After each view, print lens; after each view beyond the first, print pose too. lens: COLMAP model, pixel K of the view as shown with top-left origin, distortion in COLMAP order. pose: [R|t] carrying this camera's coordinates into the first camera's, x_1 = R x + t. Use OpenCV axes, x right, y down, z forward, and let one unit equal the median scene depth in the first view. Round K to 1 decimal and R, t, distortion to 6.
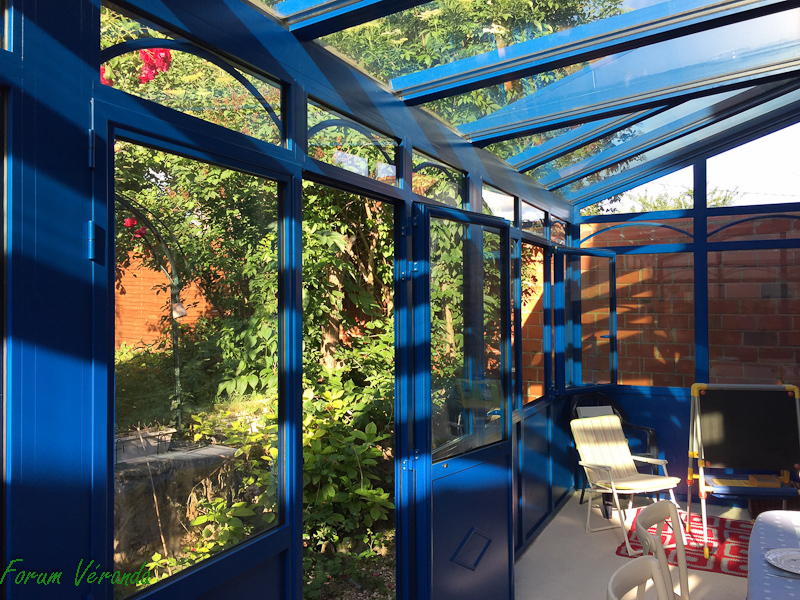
lens RADIAL K [[667.4, 0, 402.5], [0, 667.4, 300.7], [0, 0, 1]] dist [0.013222, -0.015752]
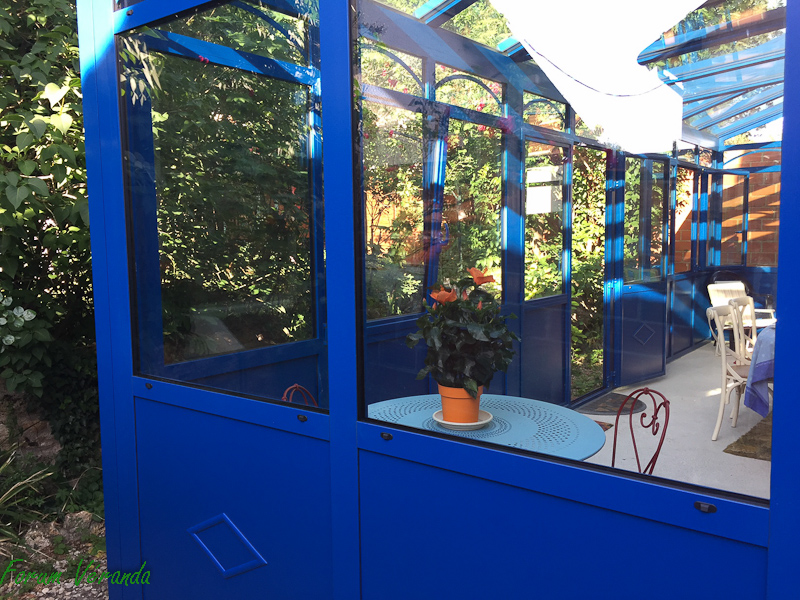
lens RADIAL K [[667.4, 0, 394.6], [0, 667.4, 298.2], [0, 0, 1]] dist [0.013222, -0.015752]
pose [[0.975515, 0.011351, -0.219638, -0.093769], [0.011498, 0.994669, 0.102474, 0.039205], [0.219630, -0.102490, 0.970185, -0.542349]]
